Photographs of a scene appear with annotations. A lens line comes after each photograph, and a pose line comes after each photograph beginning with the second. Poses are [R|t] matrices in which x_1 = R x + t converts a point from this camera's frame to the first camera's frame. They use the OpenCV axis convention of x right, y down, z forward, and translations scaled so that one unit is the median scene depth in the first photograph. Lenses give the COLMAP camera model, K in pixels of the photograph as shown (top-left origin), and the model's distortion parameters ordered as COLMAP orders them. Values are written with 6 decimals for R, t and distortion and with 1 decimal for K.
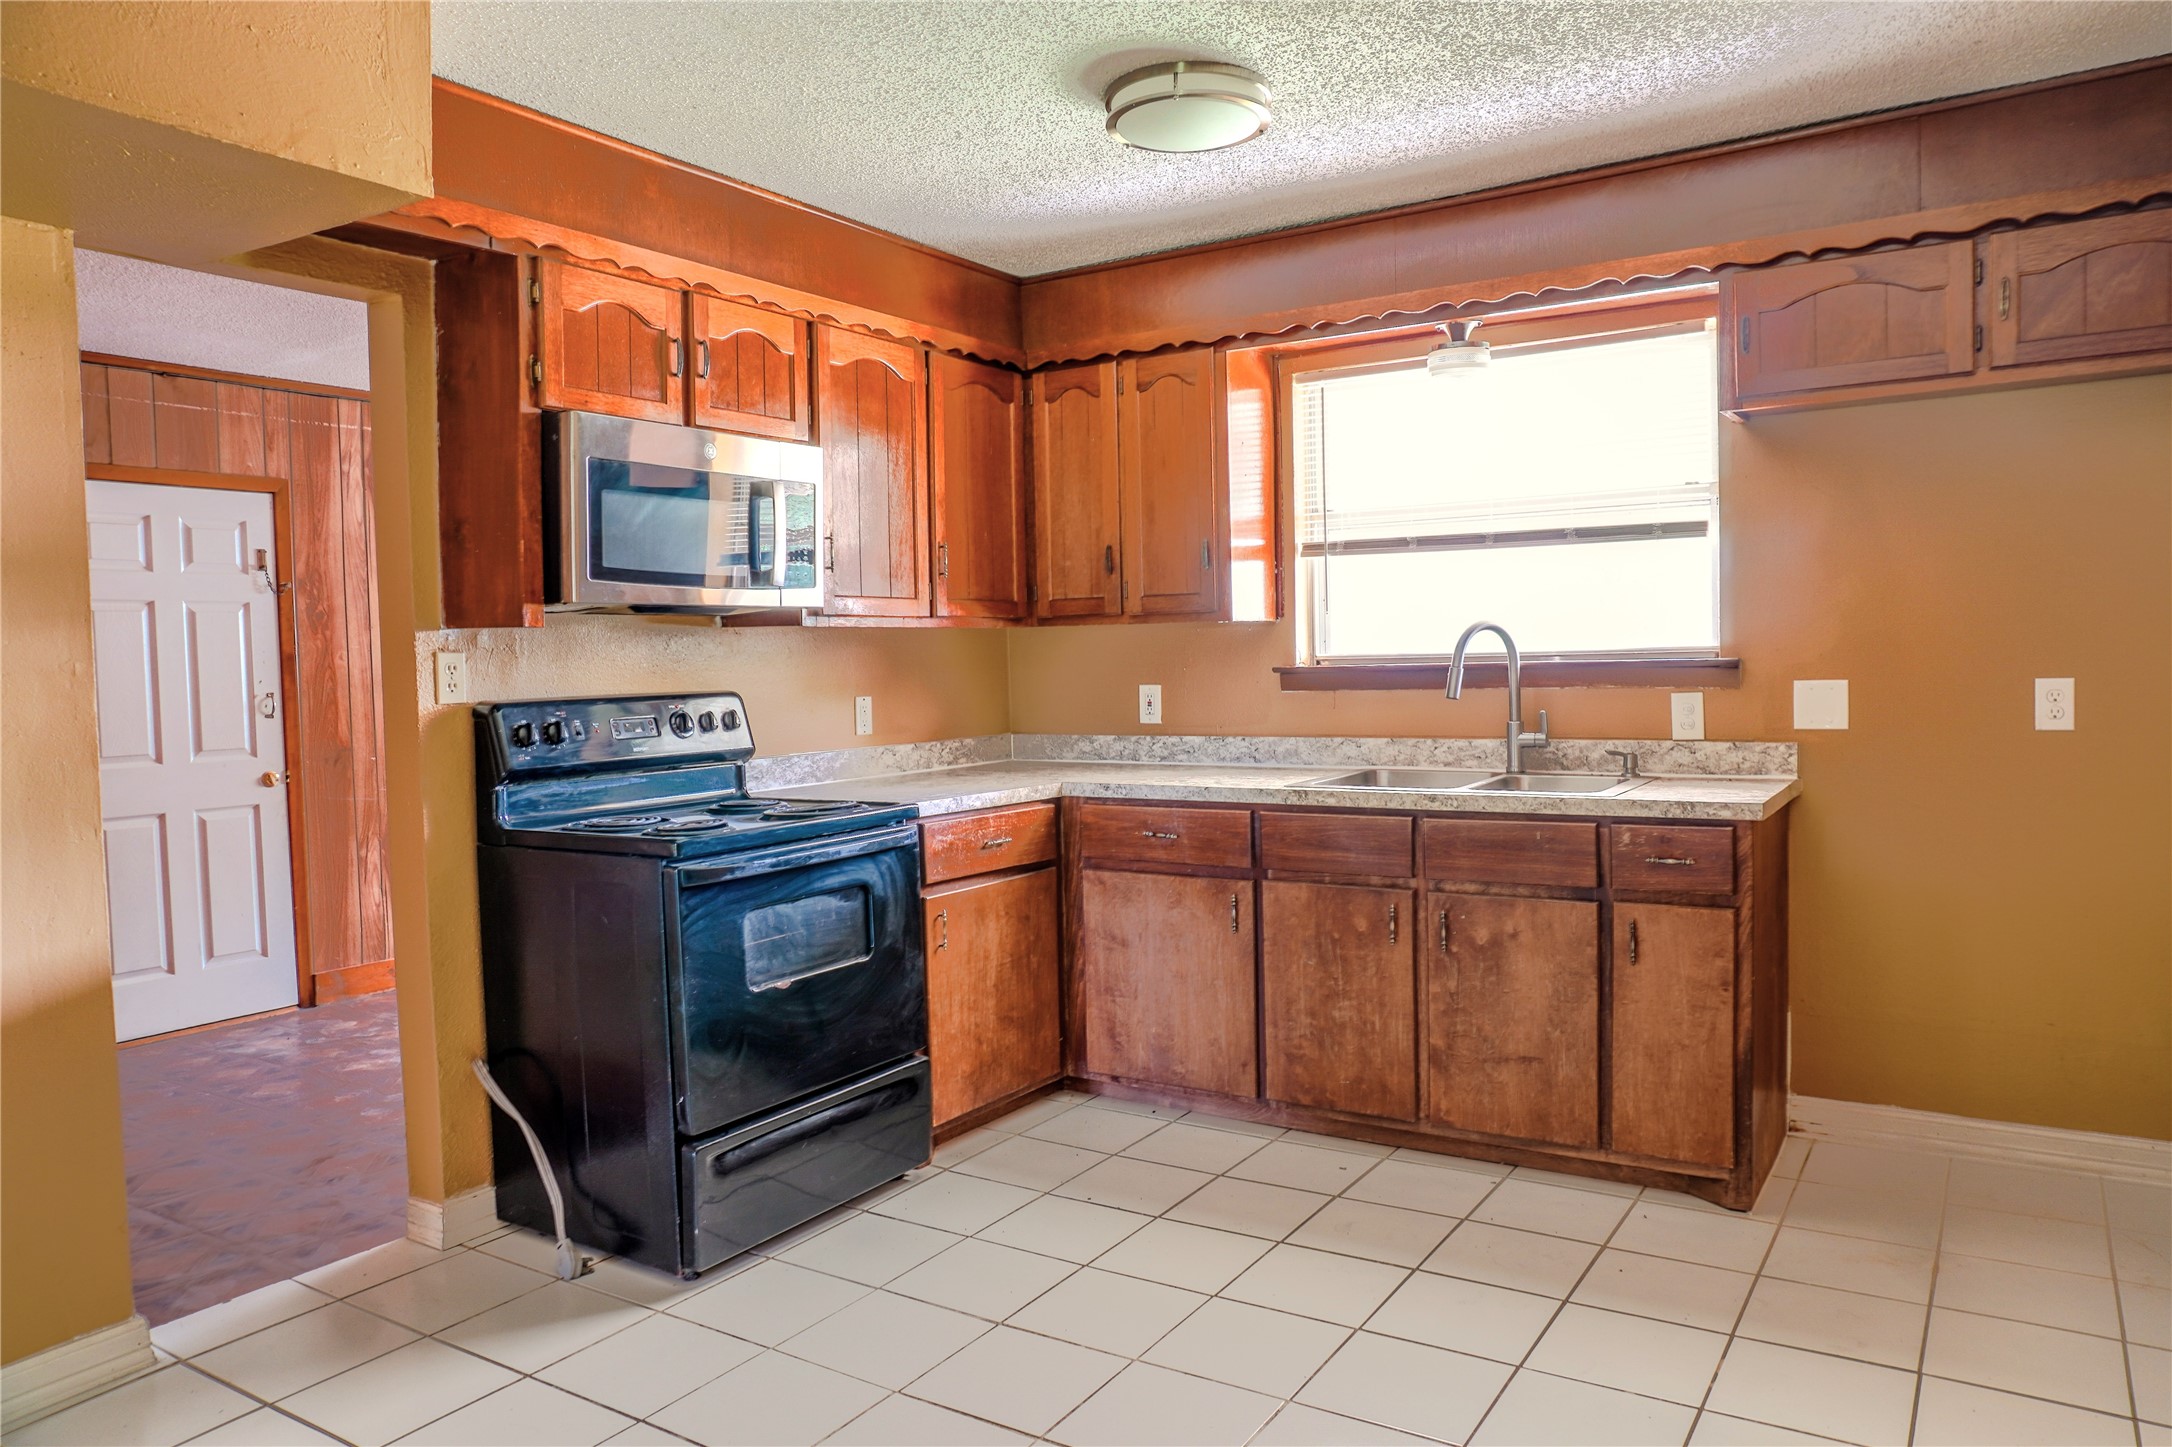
lens RADIAL K [[1474.9, 0, 1099.3], [0, 1474.9, 731.1], [0, 0, 1]] dist [-0.042534, 0.024894]
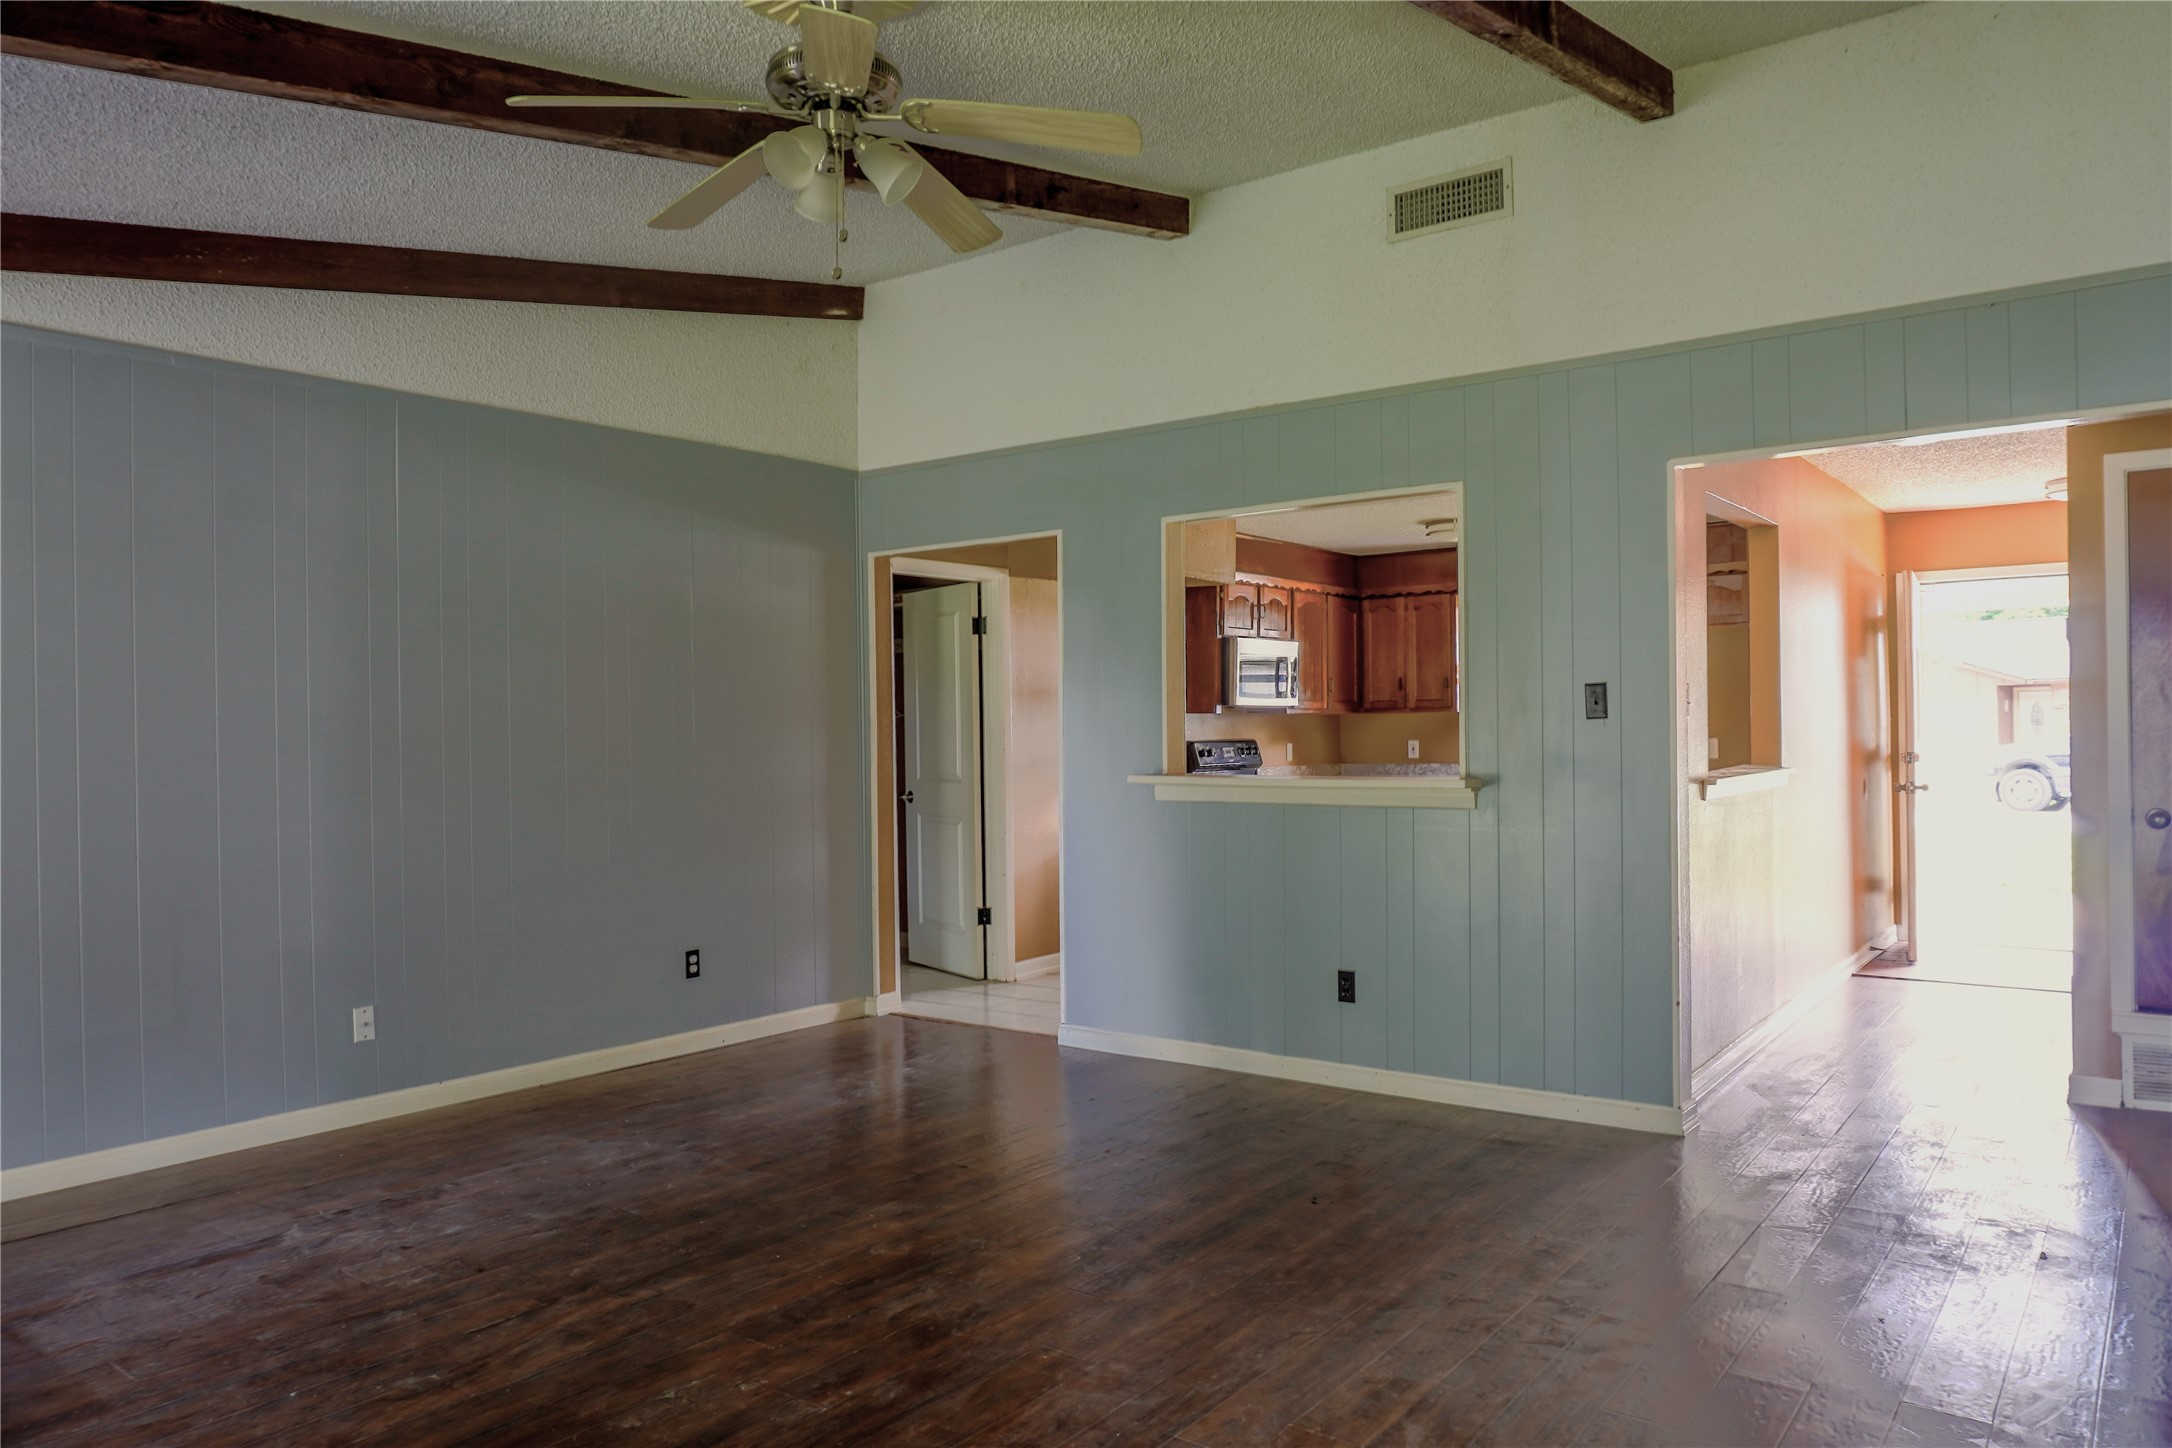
lens RADIAL K [[1474.9, 0, 1086.4], [0, 1474.9, 733.6], [0, 0, 1]] dist [-0.042534, 0.024894]
pose [[0.996088, 0.010391, -0.087754, -0.298729], [-0.014660, 0.998733, -0.048142, 0.082138], [0.087143, 0.049240, 0.994978, -1.398045]]
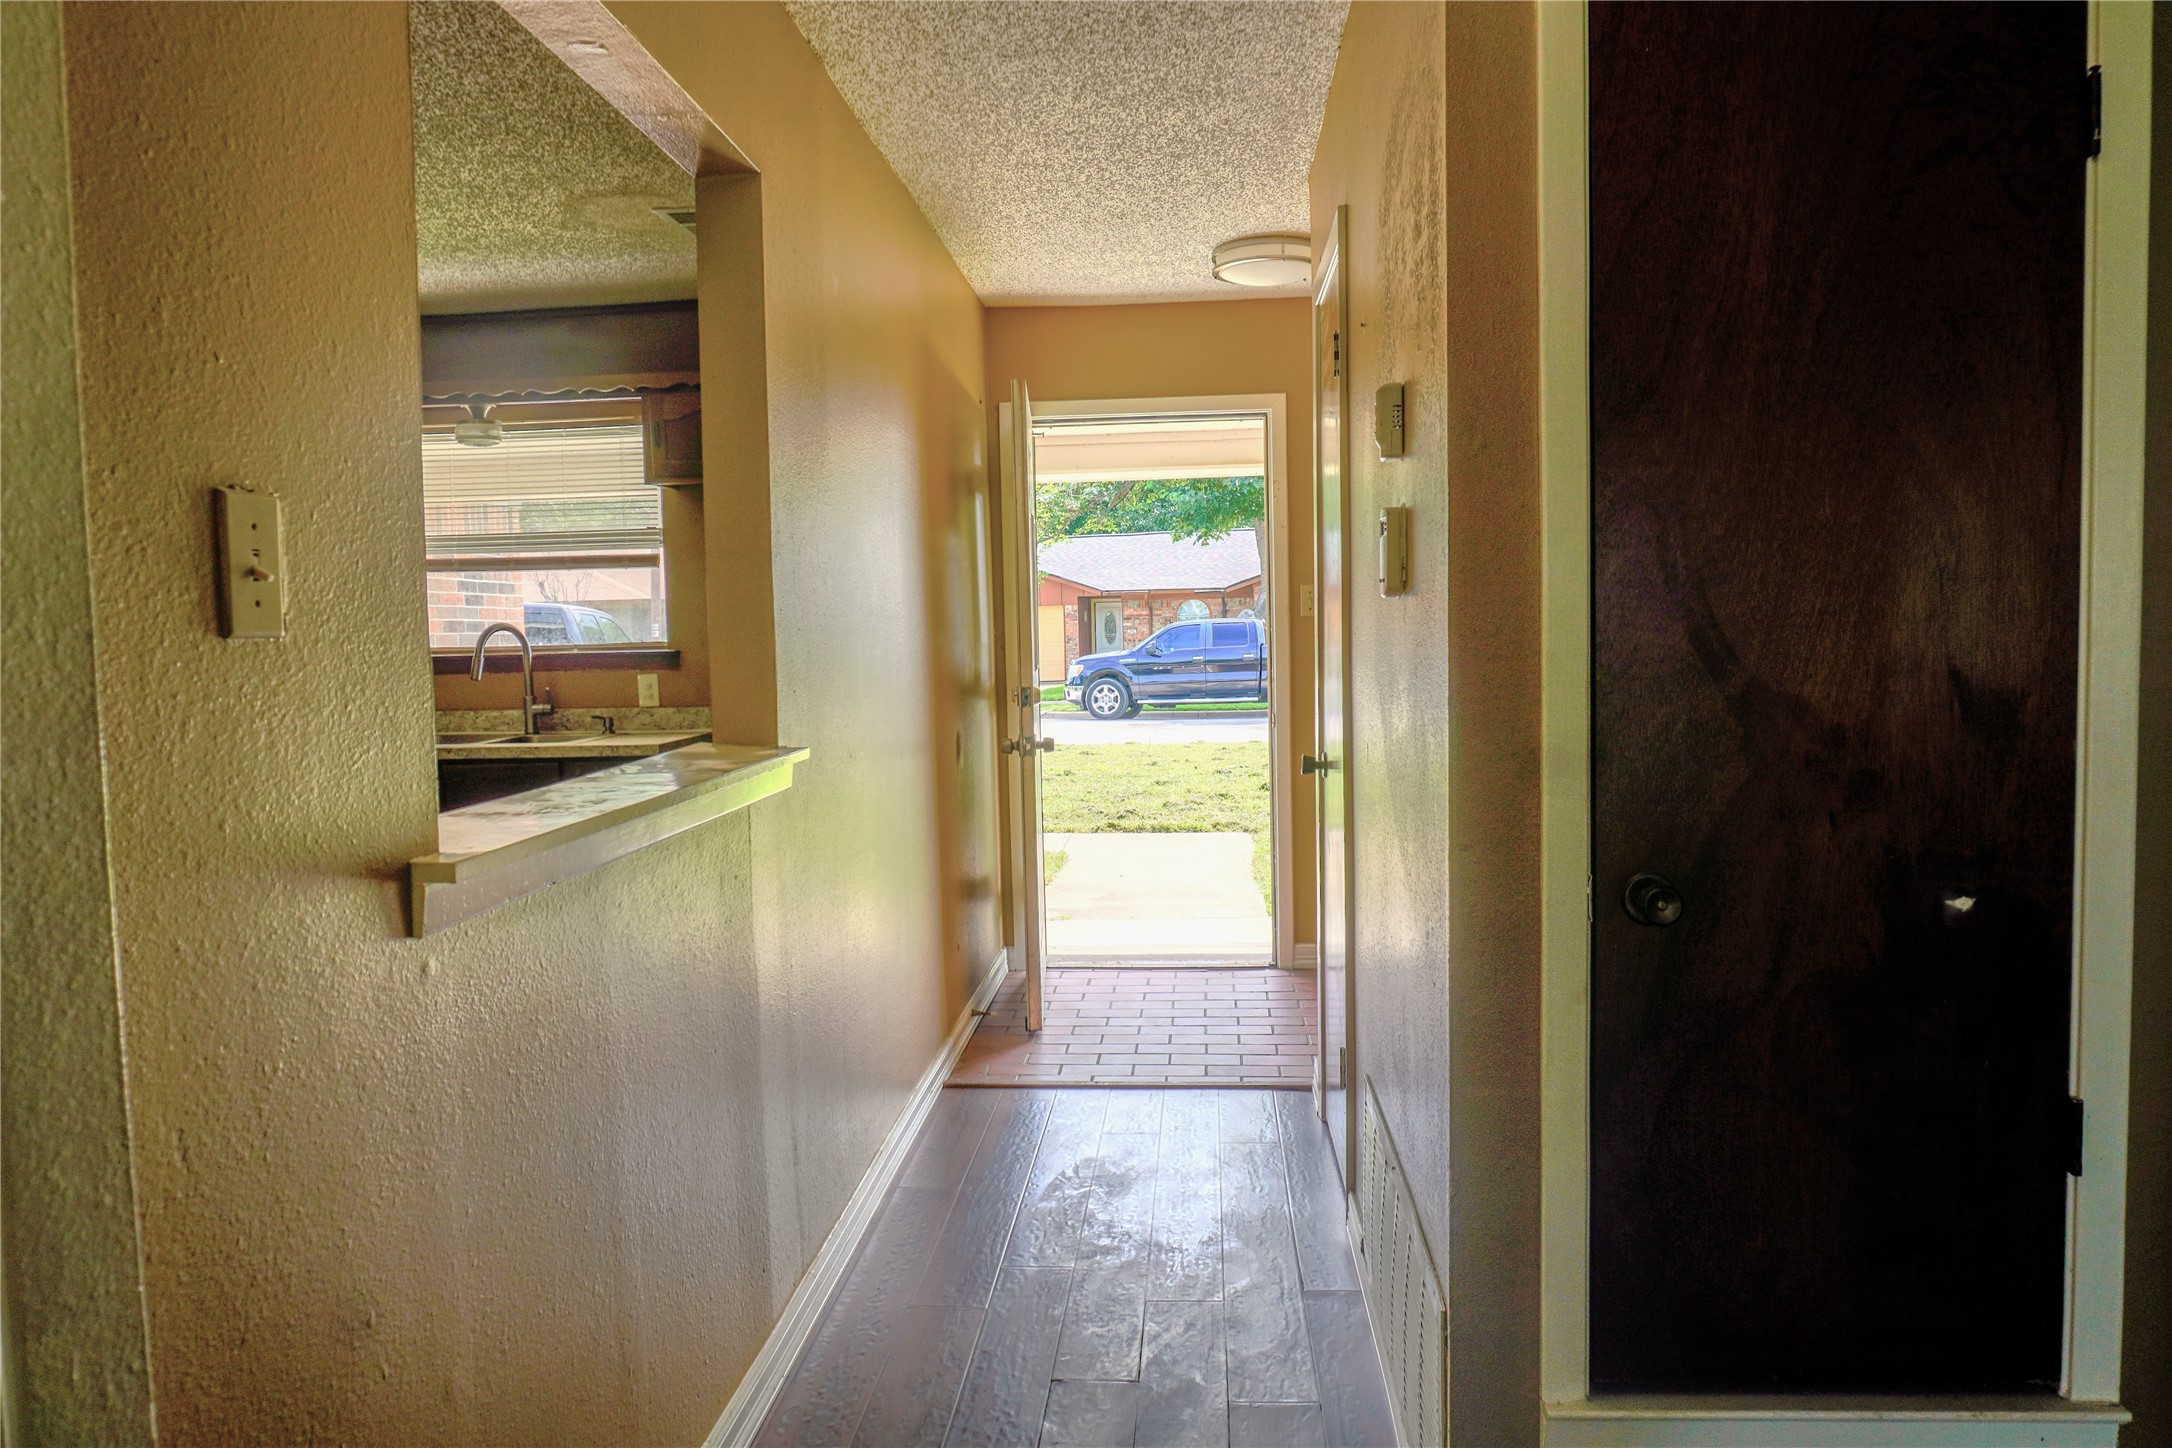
lens RADIAL K [[1474.9, 0, 1083.6], [0, 1474.9, 728.0], [0, 0, 1]] dist [-0.042534, 0.024894]
pose [[0.886693, -0.026001, 0.461627, 0.107395], [0.023948, 0.999660, 0.010306, 0.021413], [-0.461738, 0.001916, 0.887014, -0.464910]]
